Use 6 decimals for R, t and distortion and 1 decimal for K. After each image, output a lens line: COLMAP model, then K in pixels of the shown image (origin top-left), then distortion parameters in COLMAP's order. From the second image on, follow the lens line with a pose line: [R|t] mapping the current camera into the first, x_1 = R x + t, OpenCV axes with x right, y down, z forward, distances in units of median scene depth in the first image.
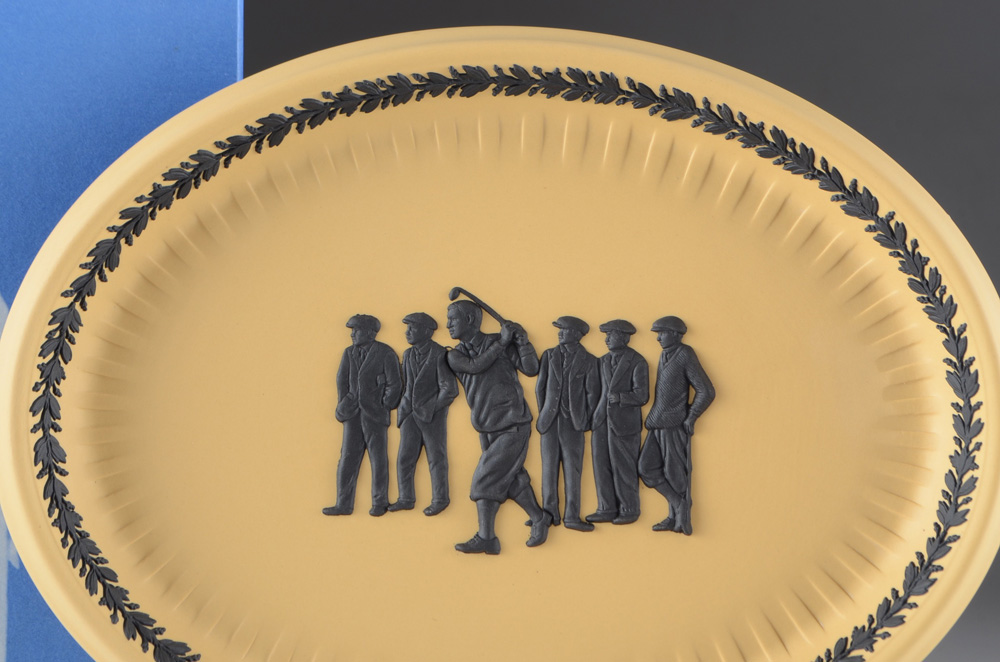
lens RADIAL K [[1982.5, 0, 508.4], [0, 1982.5, 336.5], [0, 0, 1]] dist [0.058920, 0.000000]
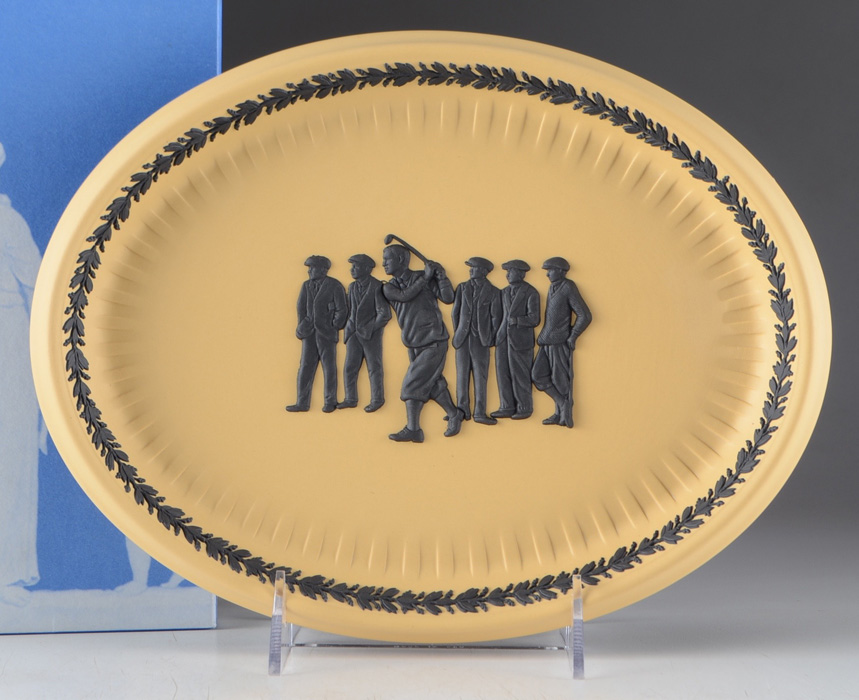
lens RADIAL K [[2399.8, 0, 425.8], [0, 2399.8, 353.6], [0, 0, 1]] dist [0.055823, 0.000000]
pose [[0.999879, 0.001752, -0.015426, 0.021017], [-0.001336, 0.999637, 0.026899, 0.010510], [0.015467, -0.026875, 0.999519, -0.555318]]
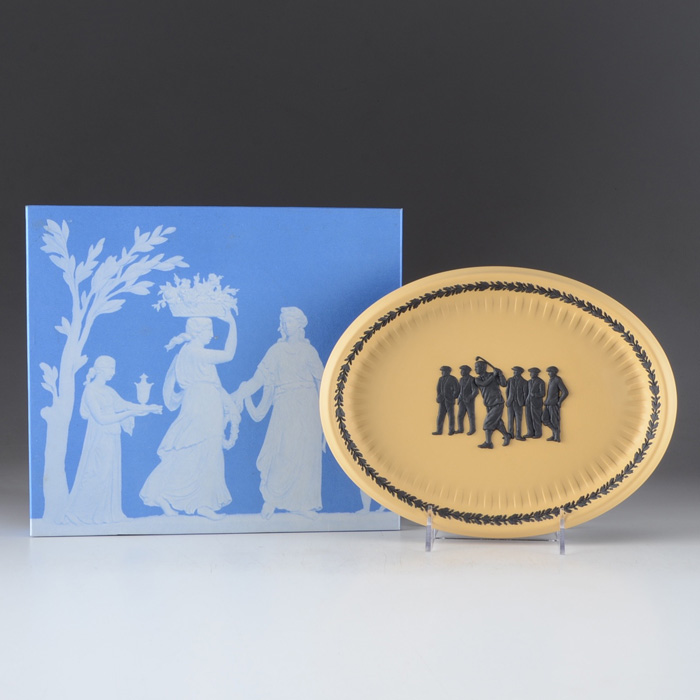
lens RADIAL K [[1446.6, 0, 350.5], [0, 1446.6, 352.4], [0, 0, 1]] dist [-0.027181, 0.000000]
pose [[0.993408, -0.002291, -0.114608, 0.030933], [0.005076, 0.999699, 0.024012, -0.082186], [0.114518, -0.024435, 0.993121, -1.114802]]
